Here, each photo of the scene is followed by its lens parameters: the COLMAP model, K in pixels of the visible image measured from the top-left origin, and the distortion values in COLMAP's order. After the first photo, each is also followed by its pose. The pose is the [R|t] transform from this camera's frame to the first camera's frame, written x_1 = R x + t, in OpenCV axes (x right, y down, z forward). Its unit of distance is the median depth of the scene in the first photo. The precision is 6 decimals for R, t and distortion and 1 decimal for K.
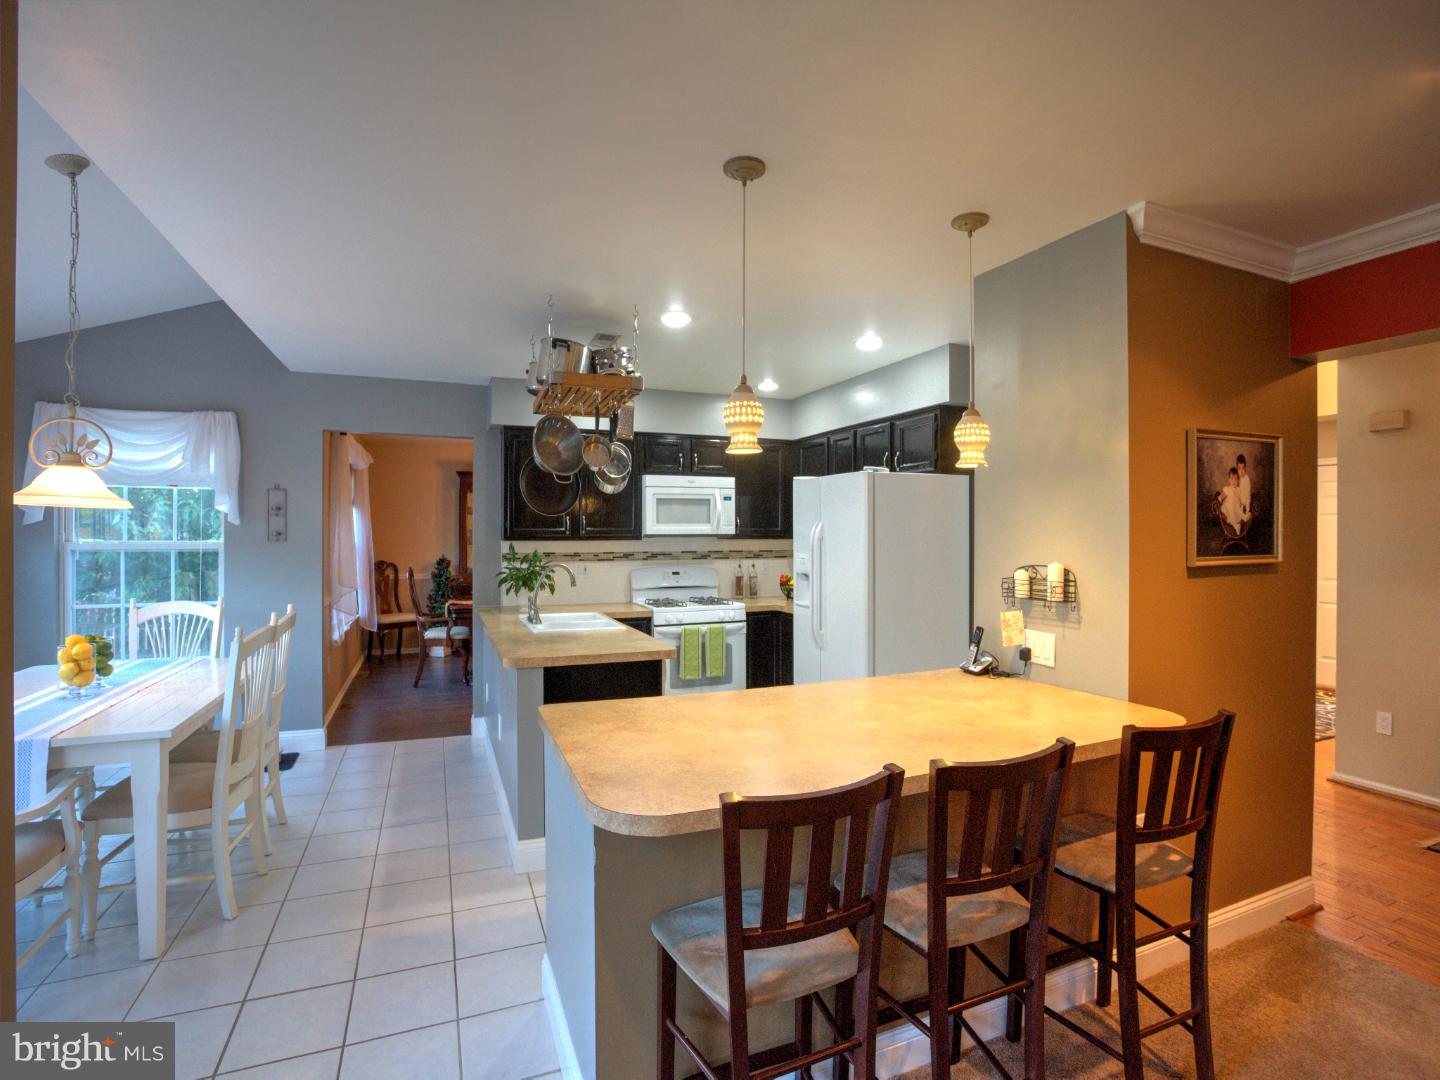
lens RADIAL K [[708.7, 0, 723.1], [0, 708.7, 532.4], [0, 0, 1]] dist [-0.068965, 0.029833]
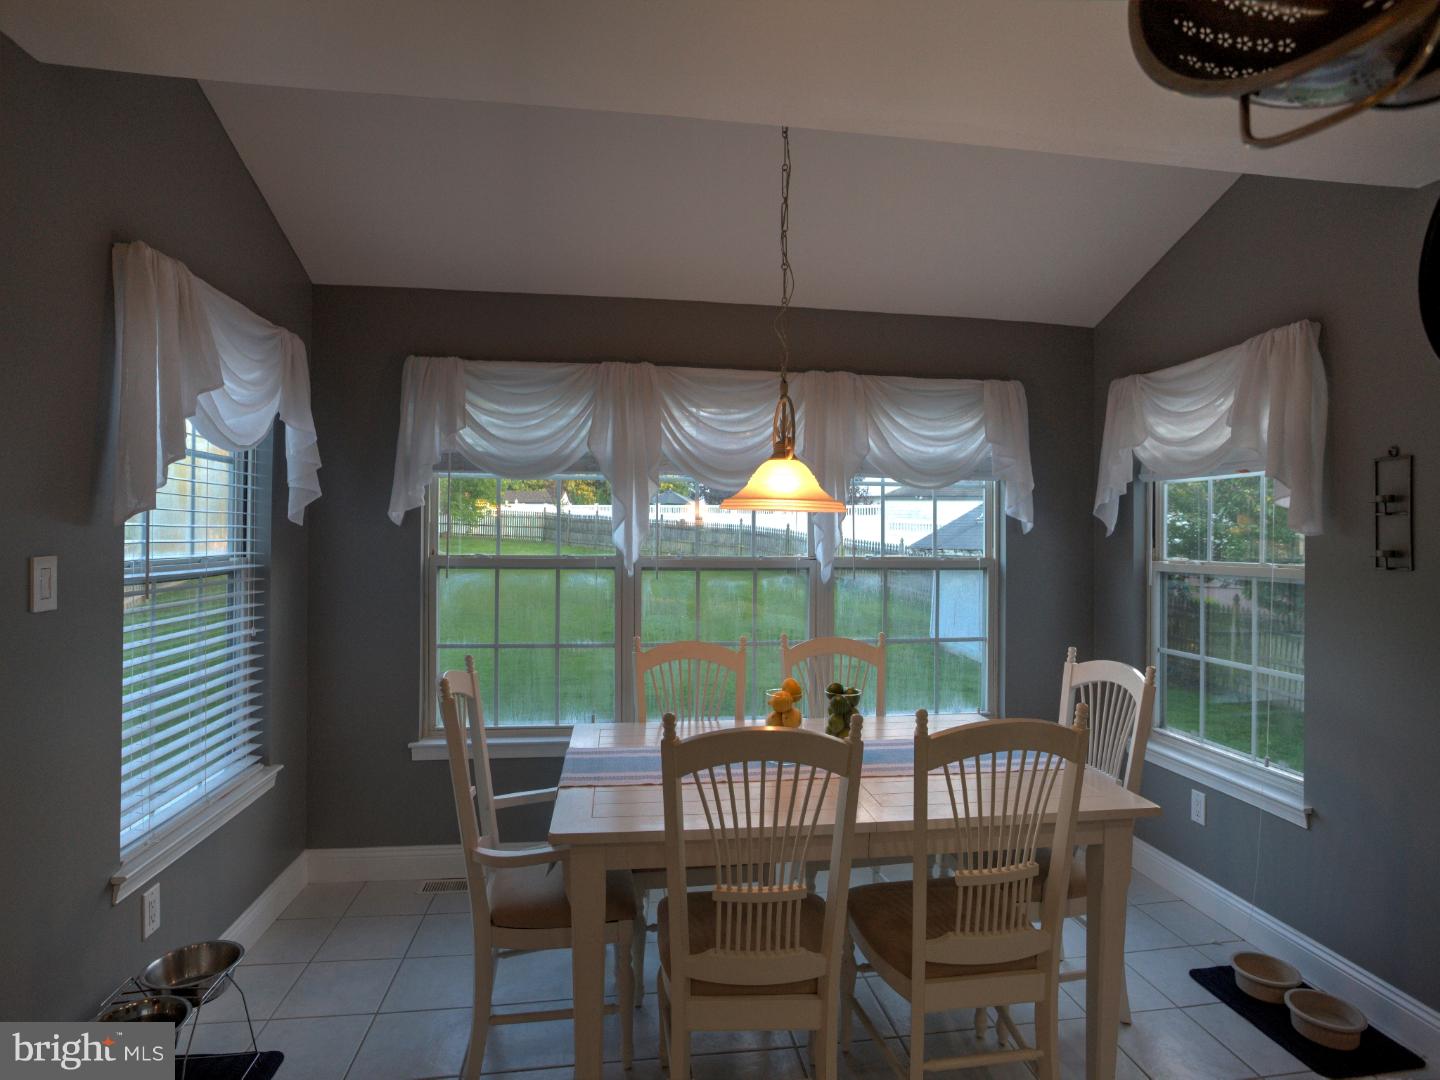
lens RADIAL K [[708.7, 0, 723.1], [0, 708.7, 532.4], [0, 0, 1]] dist [-0.068965, 0.029833]
pose [[-0.289404, -0.010737, -0.957147, -0.094586], [0.002792, 0.999923, -0.012061, -0.008691], [0.957203, -0.006163, -0.289352, 0.744094]]
